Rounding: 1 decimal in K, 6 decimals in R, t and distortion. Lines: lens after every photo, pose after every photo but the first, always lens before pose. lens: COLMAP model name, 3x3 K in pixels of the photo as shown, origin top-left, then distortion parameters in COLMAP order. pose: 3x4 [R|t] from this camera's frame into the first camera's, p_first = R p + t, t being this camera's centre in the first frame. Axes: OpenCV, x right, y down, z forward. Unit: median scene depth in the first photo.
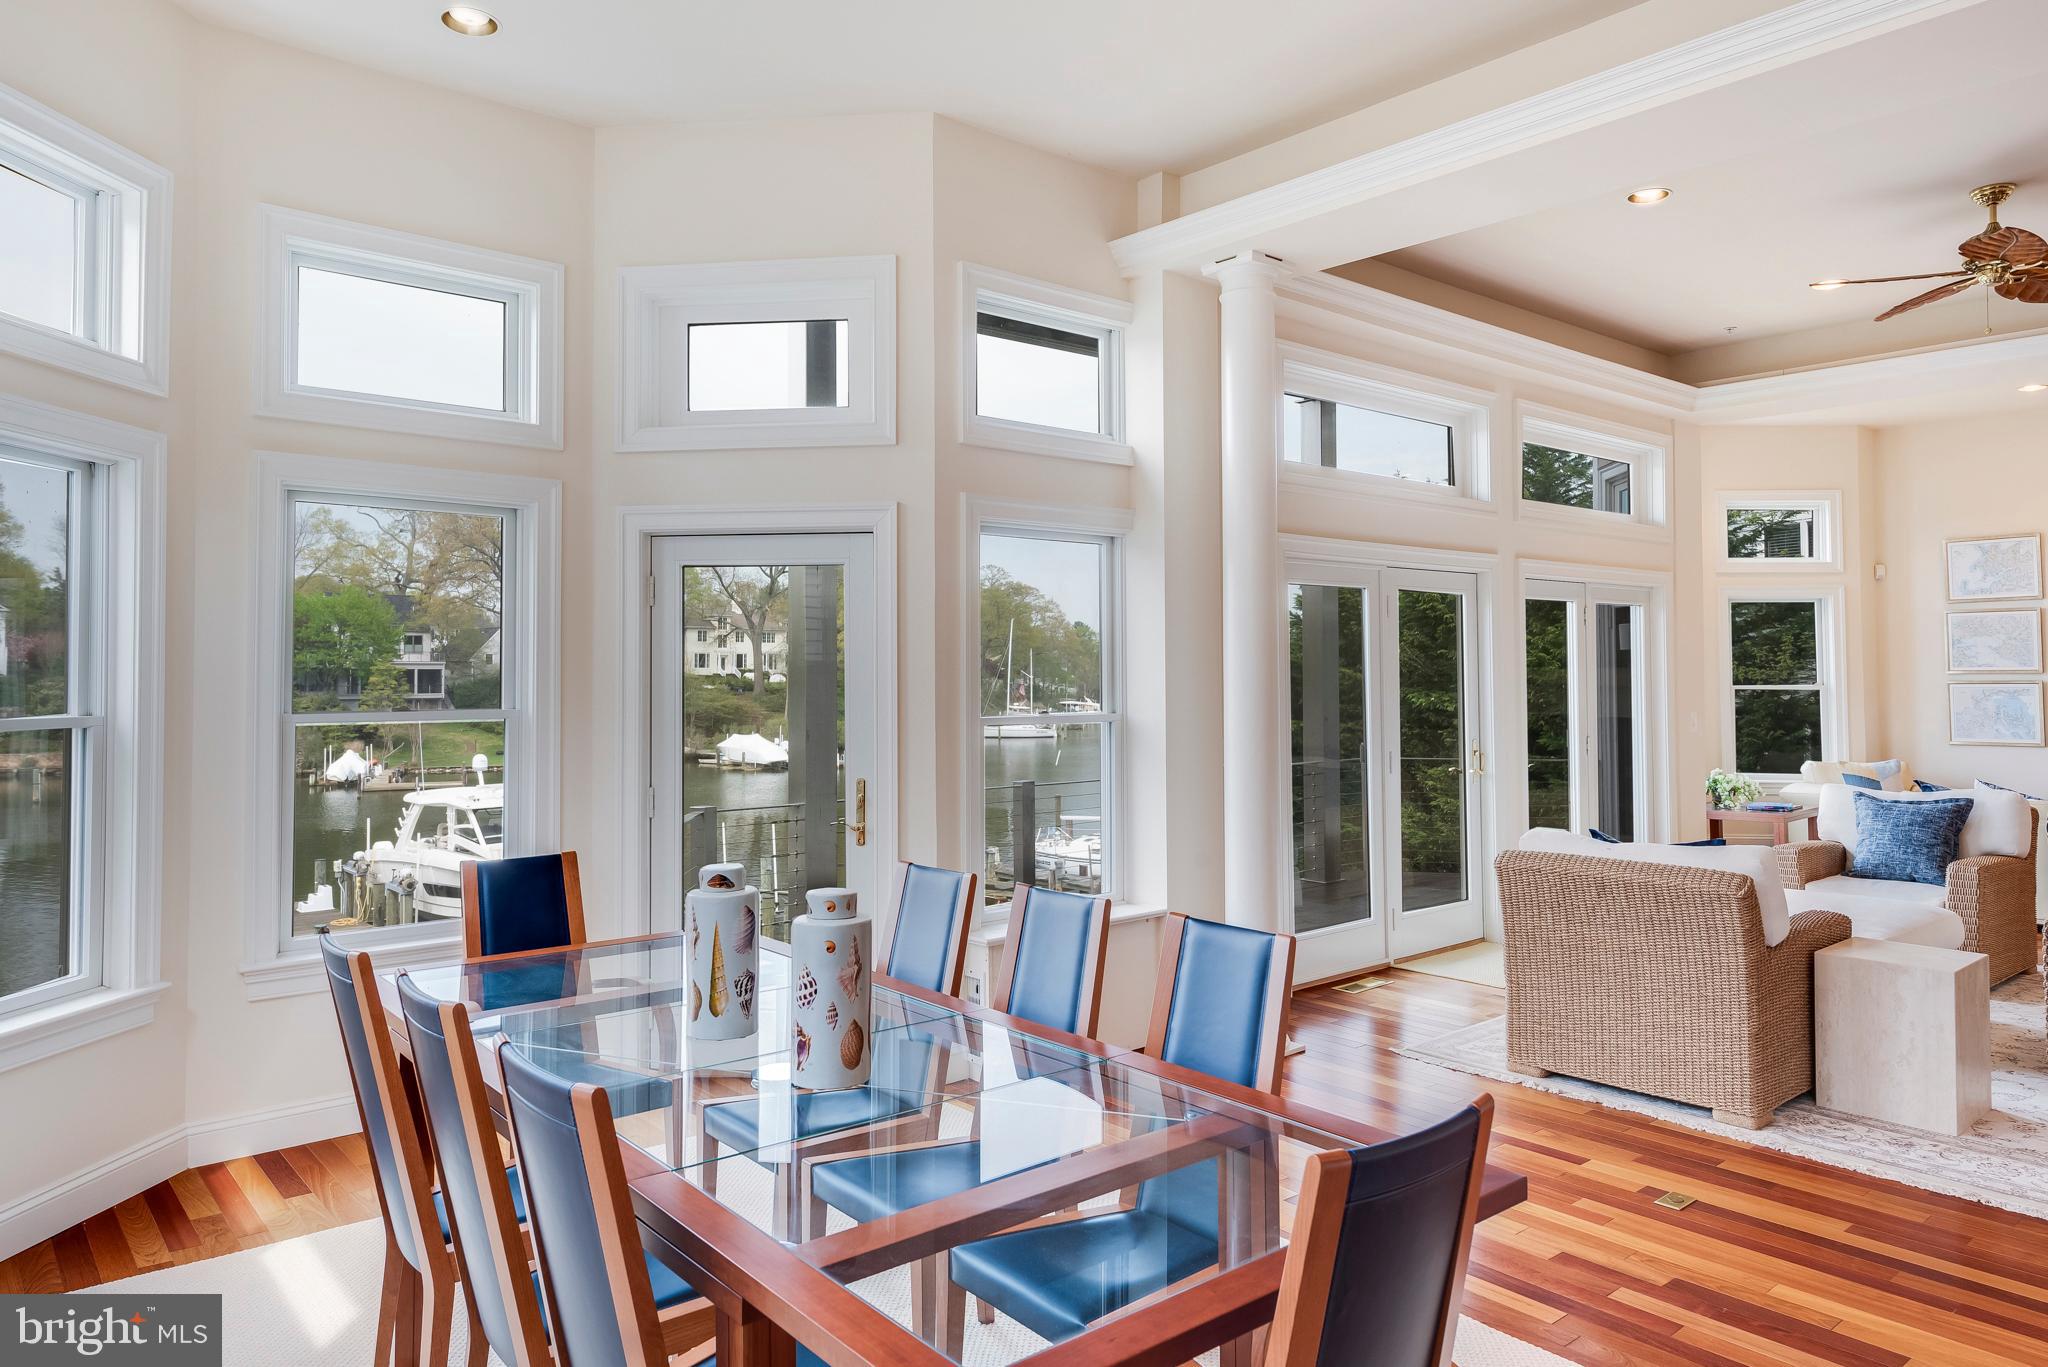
lens RADIAL K [[1326.4, 0, 1030.5], [0, 1326.4, 640.4], [0, 0, 1]] dist [0.002996, -0.000320]
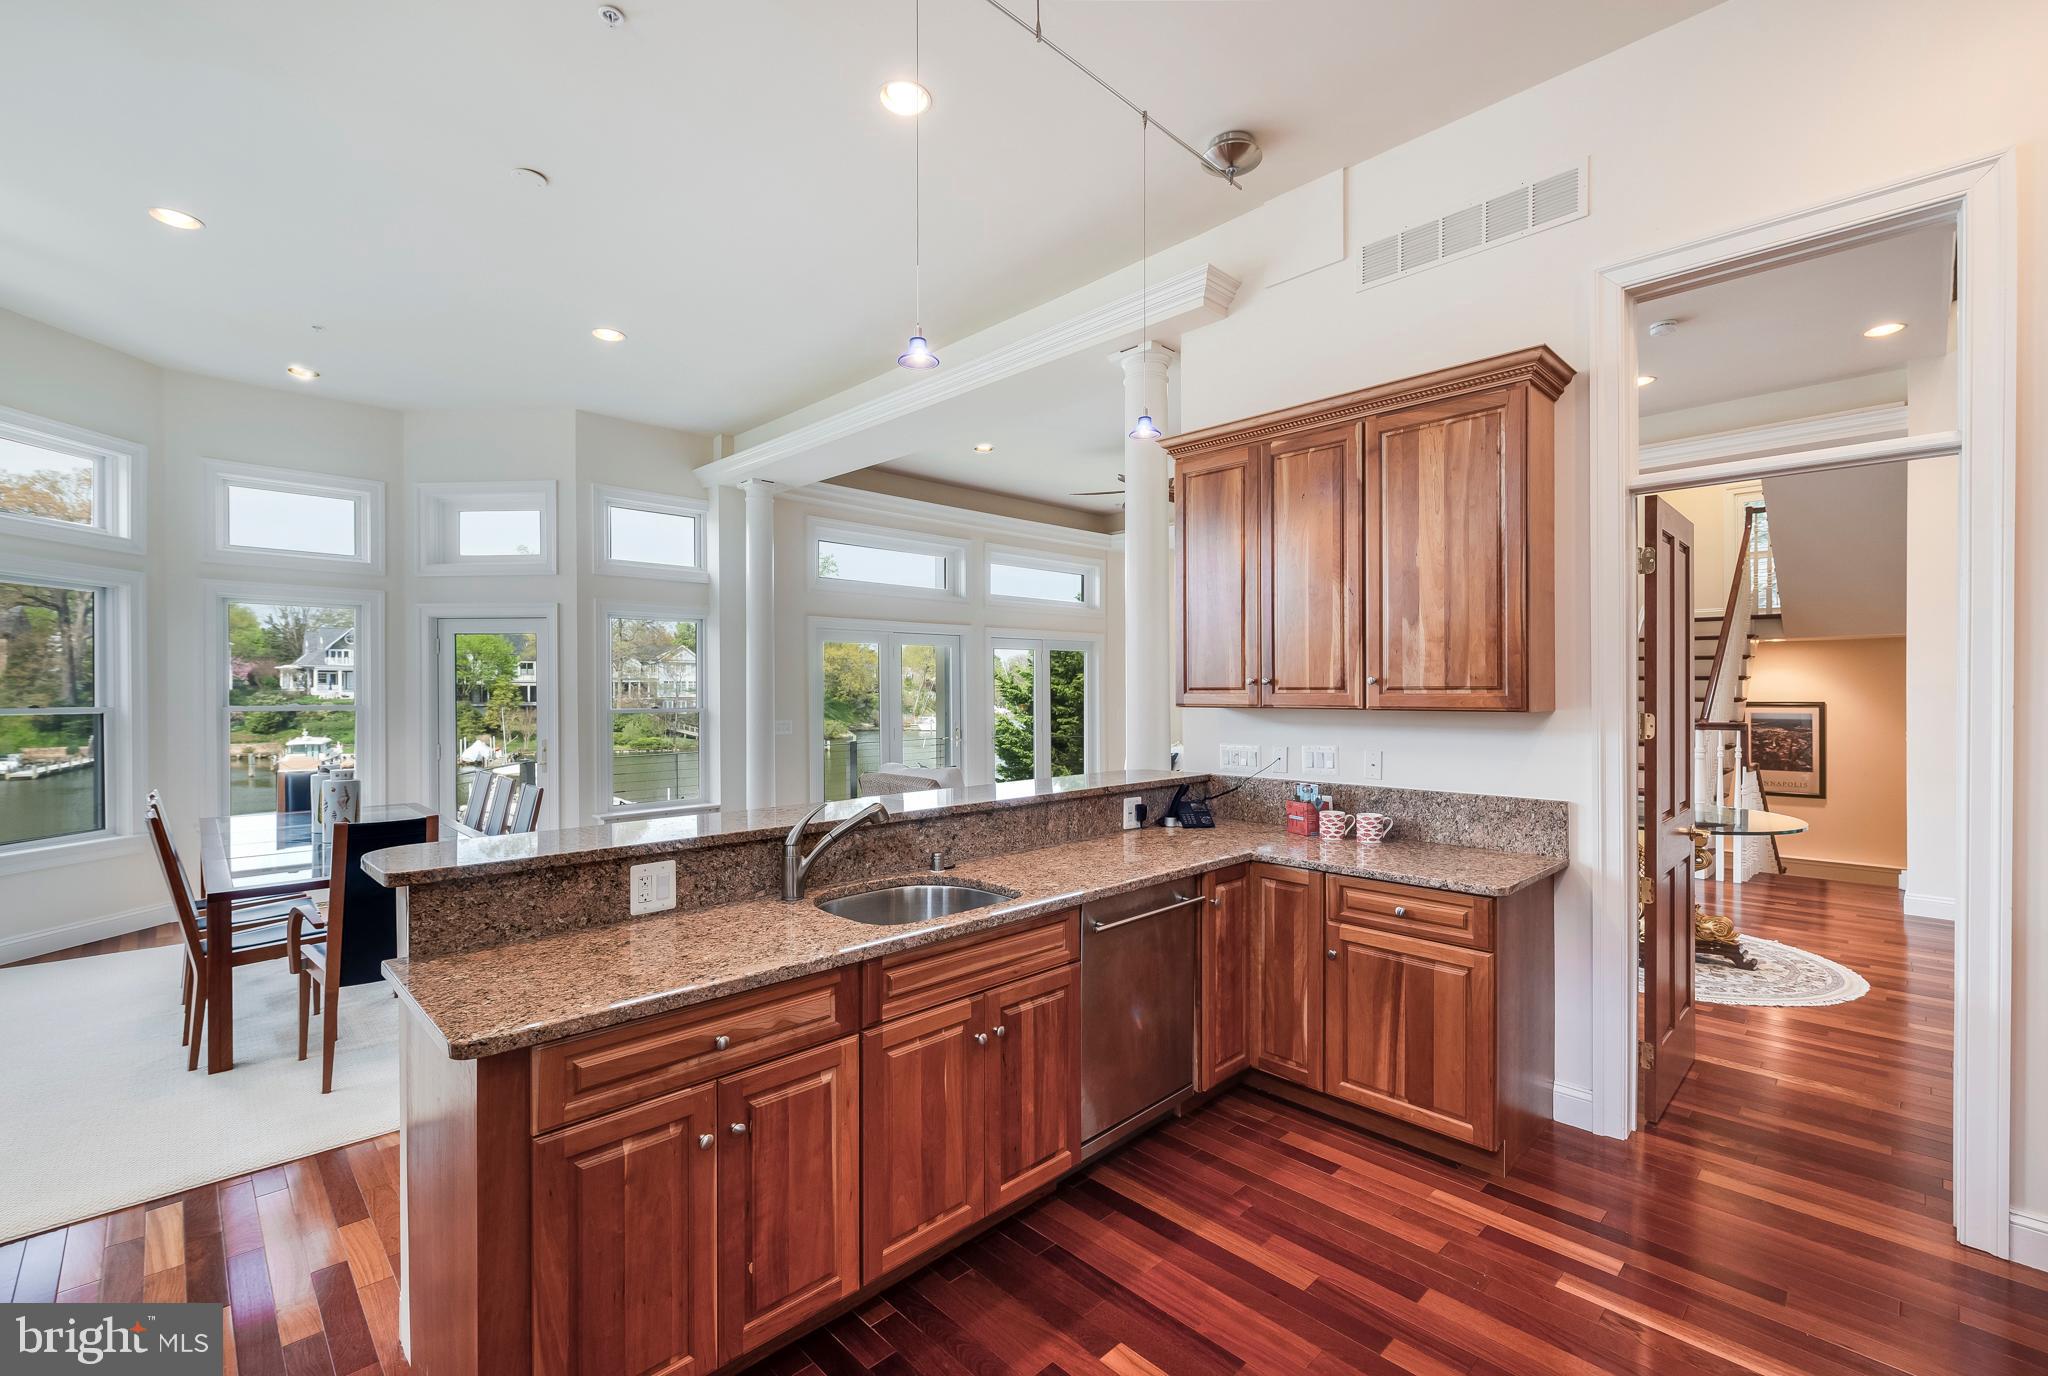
lens RADIAL K [[881.9, 0, 1033.0], [0, 881.9, 693.7], [0, 0, 1]] dist [-0.000061, -0.000839]
pose [[0.997072, 0.000094, 0.076464, 0.242216], [-0.002435, 0.999531, 0.030534, -0.004251], [-0.076425, -0.030631, 0.996605, -0.187729]]
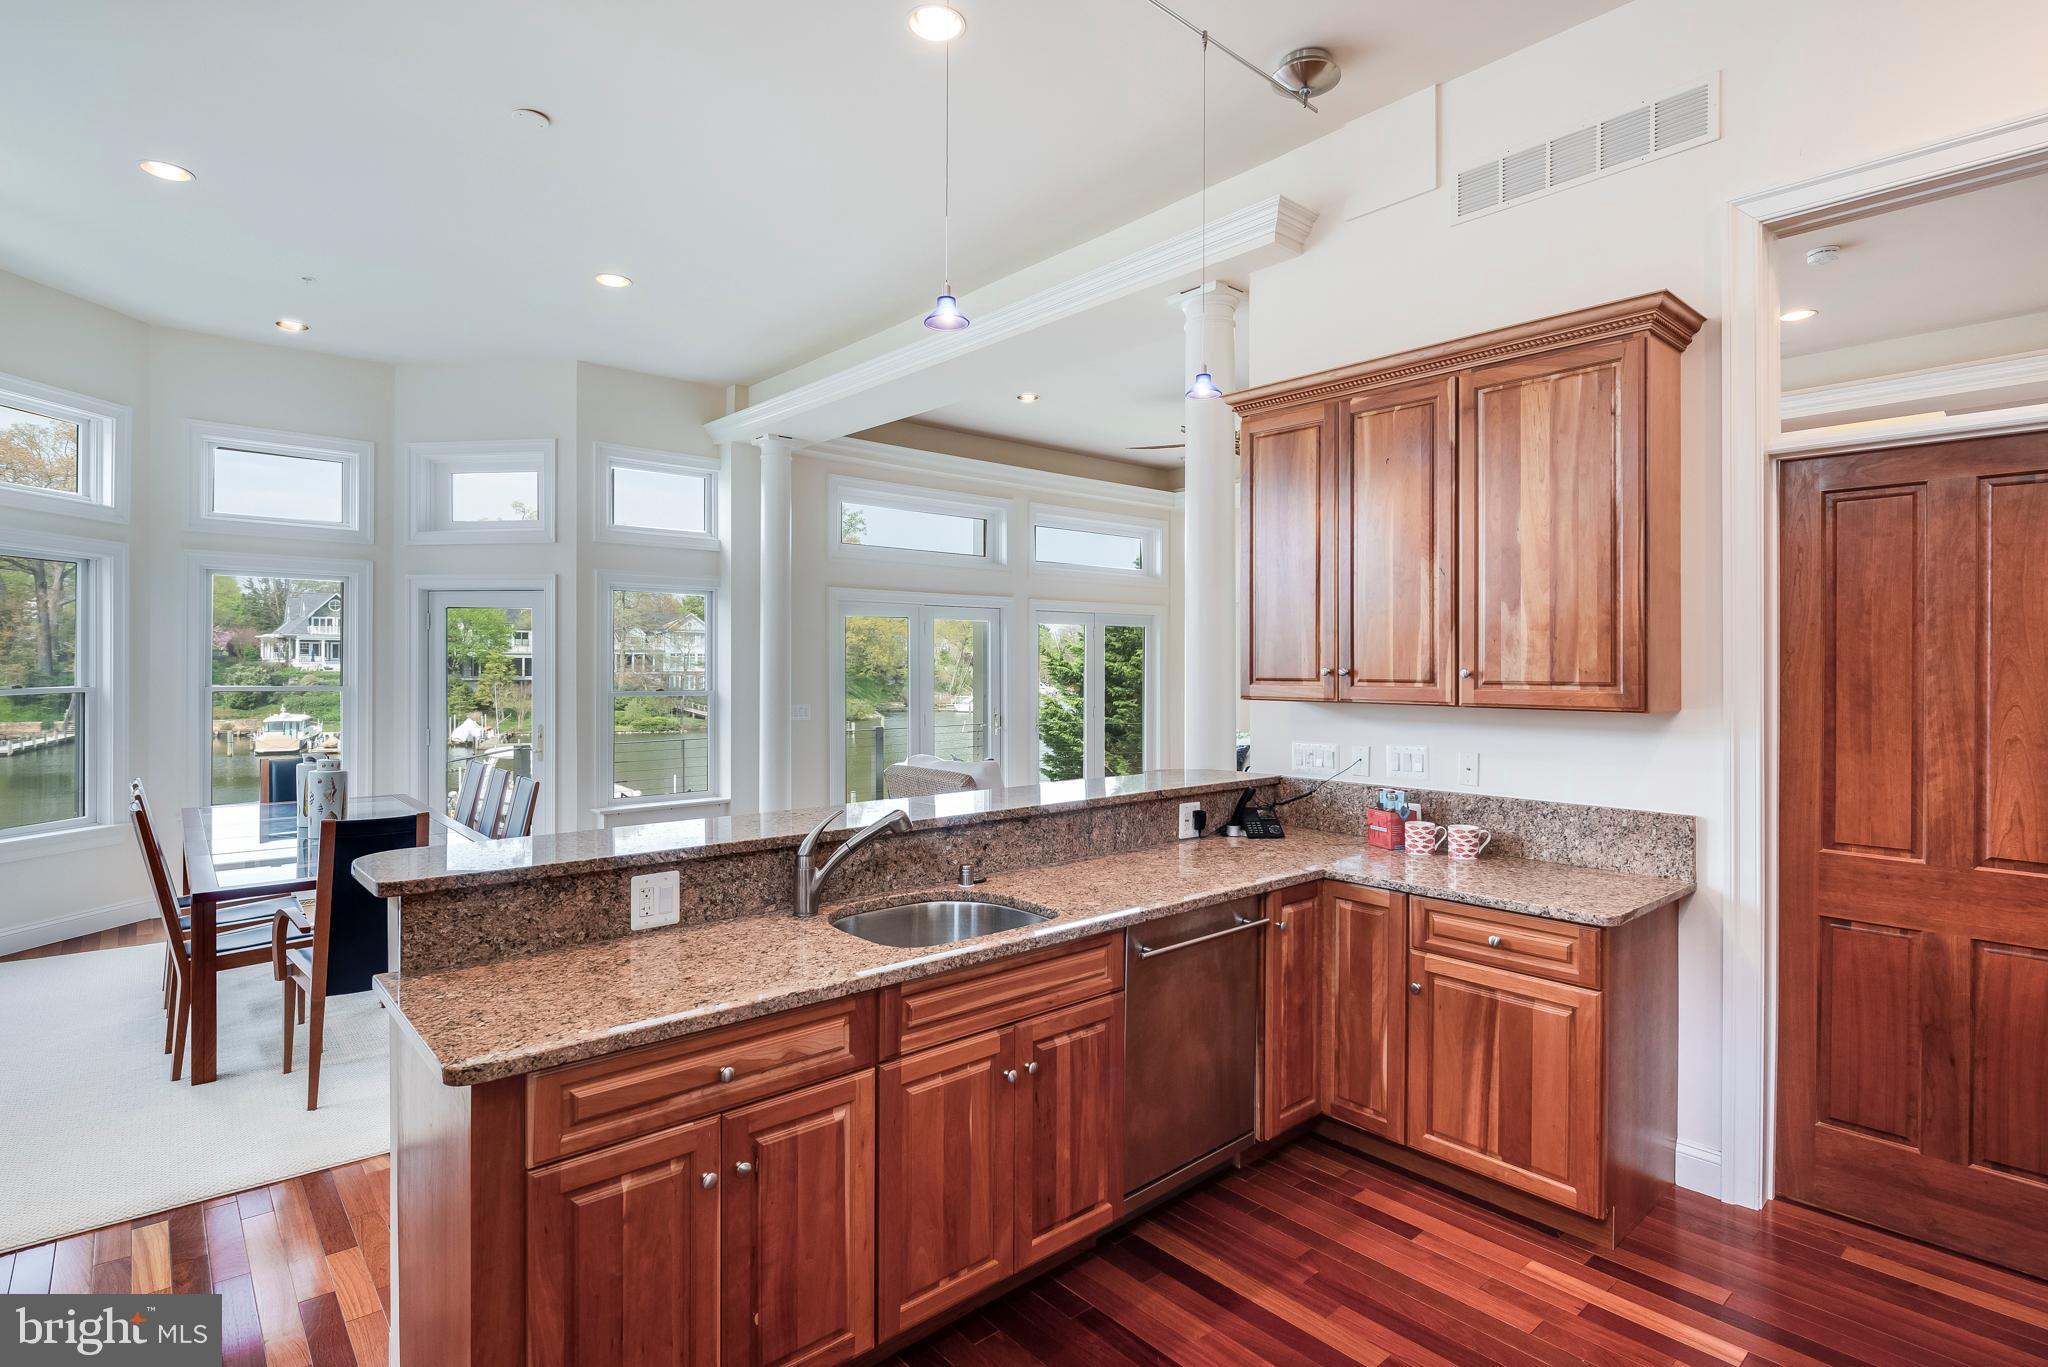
lens RADIAL K [[1016.9, 0, 1030.5], [0, 1016.9, 666.2], [0, 0, 1]] dist [-0.010024, 0.000792]
pose [[0.999770, 0.006105, 0.020570, 0.245194], [-0.006666, 0.999603, 0.027362, -0.009311], [-0.020395, -0.027493, 0.999414, -0.194880]]
